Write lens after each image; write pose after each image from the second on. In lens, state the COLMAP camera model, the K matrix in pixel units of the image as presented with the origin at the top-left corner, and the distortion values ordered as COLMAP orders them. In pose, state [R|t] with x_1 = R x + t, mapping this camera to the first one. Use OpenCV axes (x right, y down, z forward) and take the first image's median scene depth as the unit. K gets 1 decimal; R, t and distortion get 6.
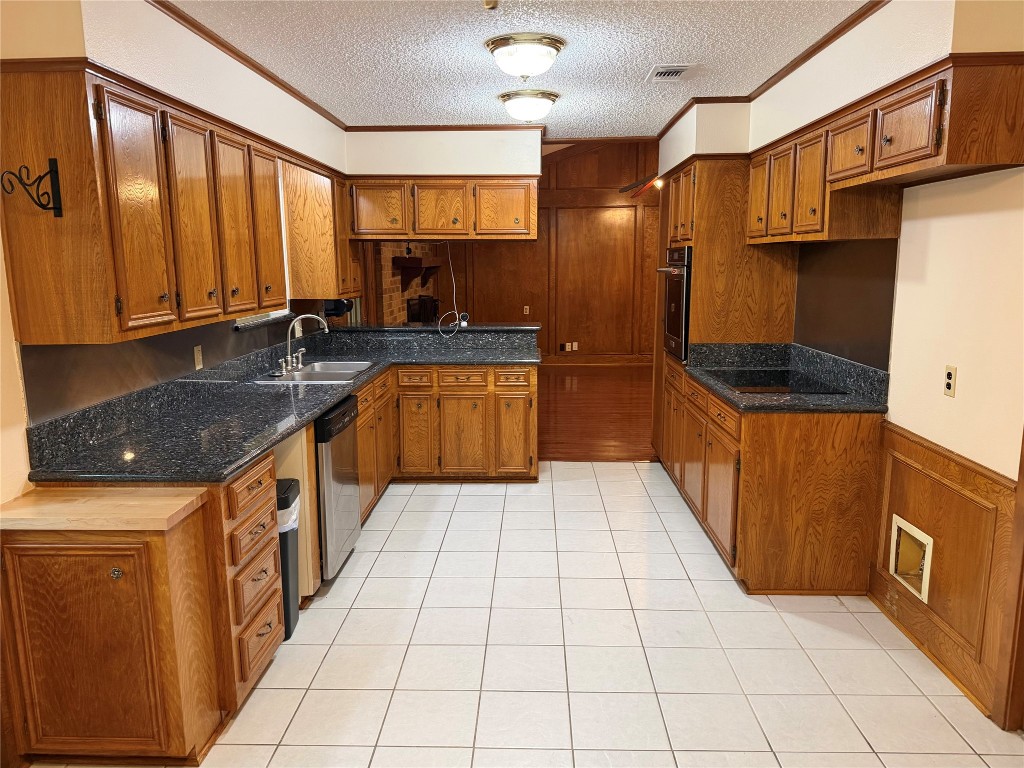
lens RADIAL K [[717.4, 0, 501.6], [0, 717.4, 387.9], [0, 0, 1]] dist [0.073939, -0.105585]
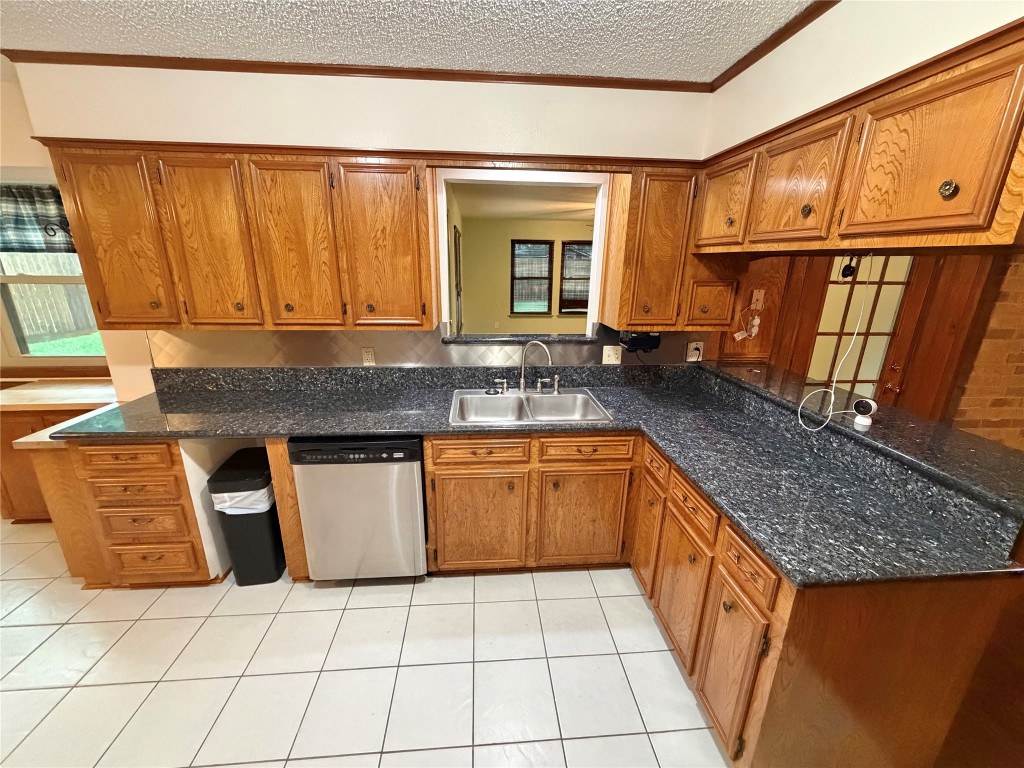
lens RADIAL K [[406.7, 0, 508.9], [0, 406.7, 394.0], [0, 0, 1]] dist [-0.002498, 0.000490]
pose [[0.126817, 0.293971, -0.947364, 0.268422], [-0.184654, 0.945377, 0.268636, -0.196920], [0.974587, 0.140867, 0.174172, 1.040790]]
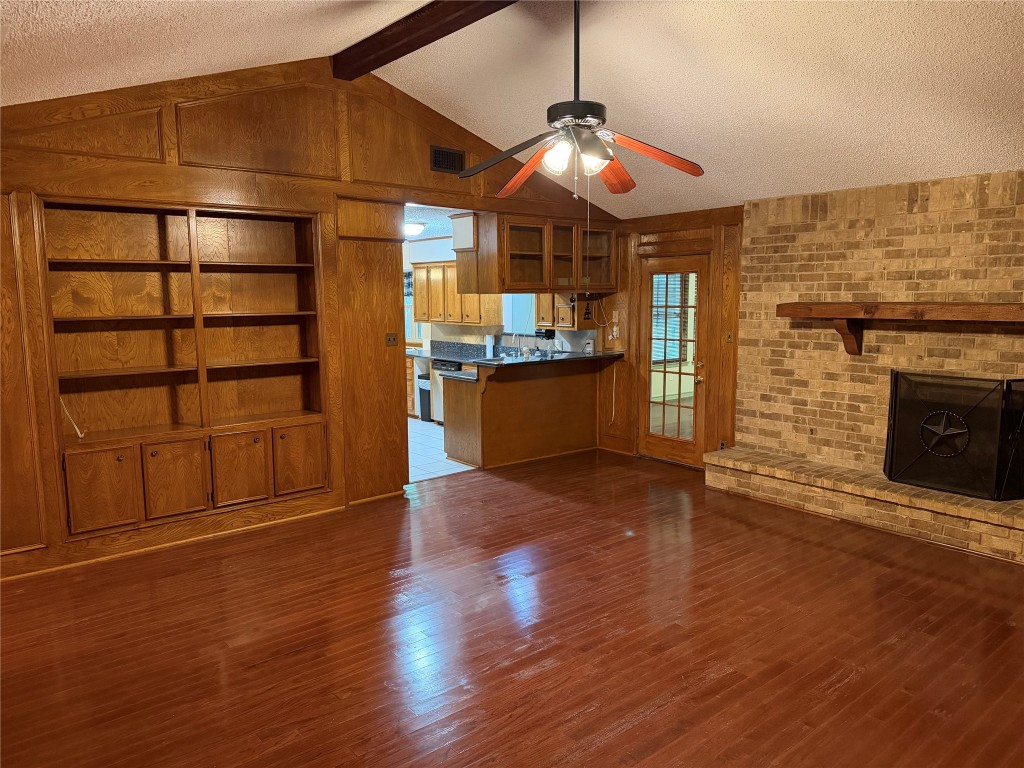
lens RADIAL K [[717.4, 0, 511.6], [0, 717.4, 384.5], [0, 0, 1]] dist [0.073939, -0.105585]
pose [[-0.742711, 0.097648, -0.662454, 1.240617], [-0.103555, 0.960658, 0.257705, -0.551893], [0.661556, 0.260001, -0.703380, 2.842322]]
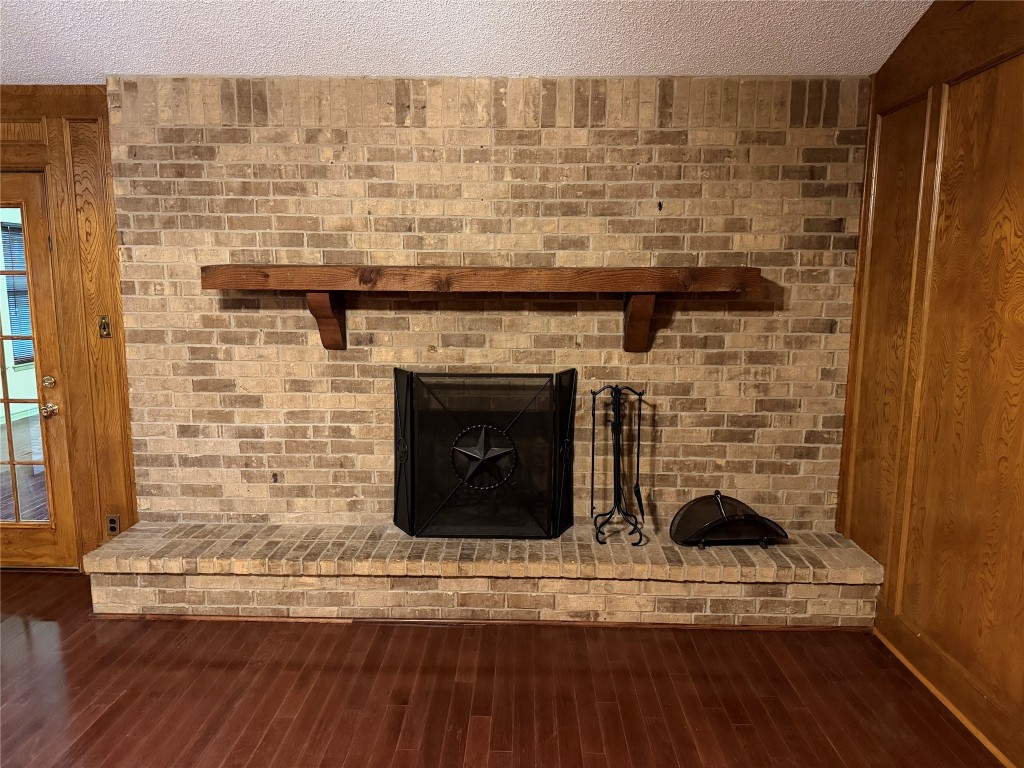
lens RADIAL K [[717.4, 0, 514.9], [0, 717.4, 387.0], [0, 0, 1]] dist [0.073939, -0.105585]
pose [[0.032479, 0.158118, -0.986886, 0.652339], [-0.180247, 0.972144, 0.149824, -0.432039], [0.983085, 0.173017, 0.060075, 2.417945]]
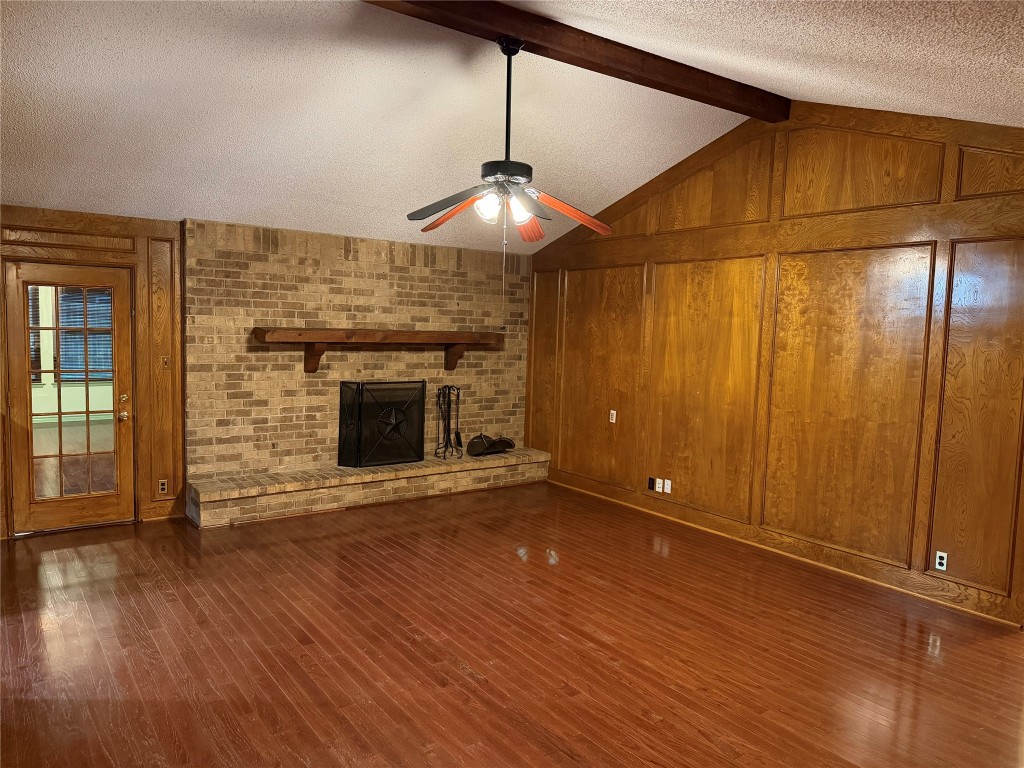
lens RADIAL K [[717.4, 0, 514.1], [0, 717.4, 389.2], [0, 0, 1]] dist [0.073939, -0.105585]
pose [[0.635379, 0.102306, -0.765393, 1.382550], [-0.171191, 0.985183, -0.010427, -0.321622], [0.752986, 0.137654, 0.643478, 1.470739]]
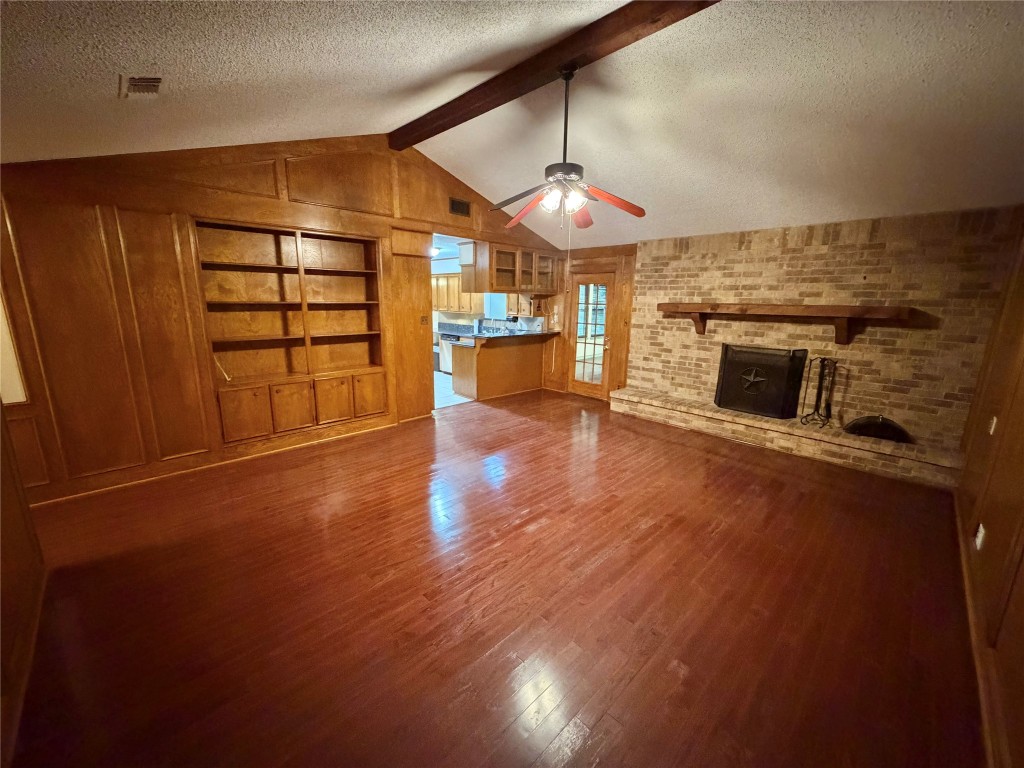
lens RADIAL K [[406.7, 0, 506.9], [0, 406.7, 385.0], [0, 0, 1]] dist [-0.002498, 0.000490]
pose [[-0.683989, 0.150859, -0.713723, 1.238714], [-0.135794, 0.934952, 0.327757, -0.507689], [0.716742, 0.321101, -0.619011, 2.695168]]
